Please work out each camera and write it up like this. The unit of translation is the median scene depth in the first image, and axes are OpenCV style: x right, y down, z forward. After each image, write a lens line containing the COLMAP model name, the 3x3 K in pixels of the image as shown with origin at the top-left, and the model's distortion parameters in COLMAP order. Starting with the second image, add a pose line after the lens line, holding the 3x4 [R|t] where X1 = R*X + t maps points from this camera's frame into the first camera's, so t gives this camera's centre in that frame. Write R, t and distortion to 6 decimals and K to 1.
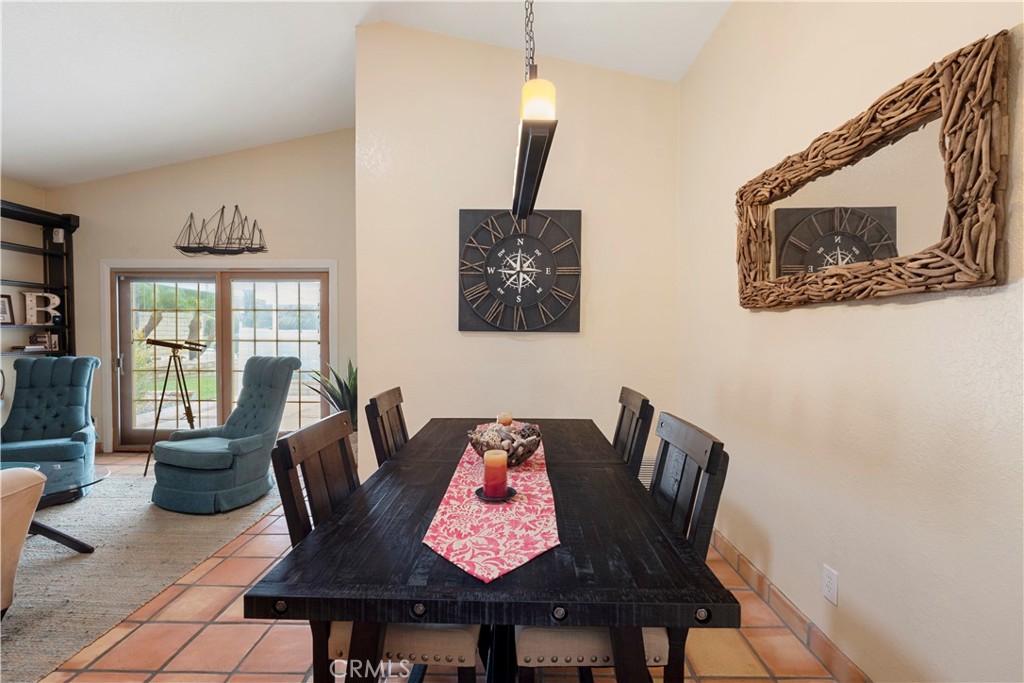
lens RADIAL K [[450.2, 0, 512.0], [0, 450.2, 341.5], [0, 0, 1]] dist [-0.004009, -0.000035]
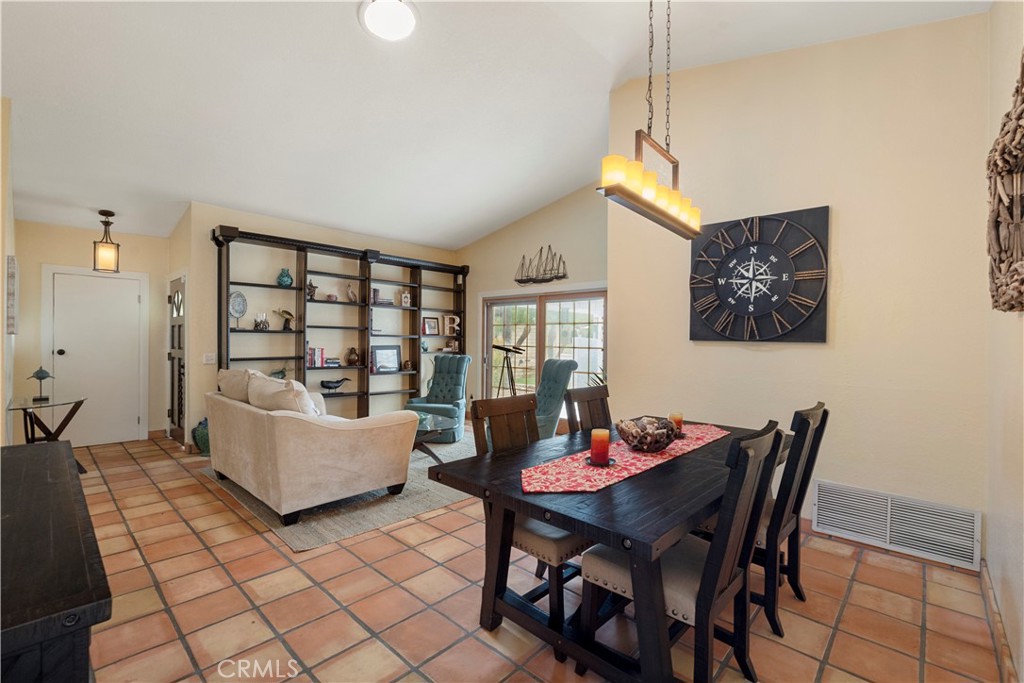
lens RADIAL K [[450.2, 0, 512.0], [0, 450.2, 341.5], [0, 0, 1]] dist [-0.004009, -0.000035]
pose [[0.739246, 0.006977, -0.673399, 0.235202], [-0.021504, 0.999681, -0.013249, 0.002153], [0.673092, 0.024275, 0.739161, -0.060603]]
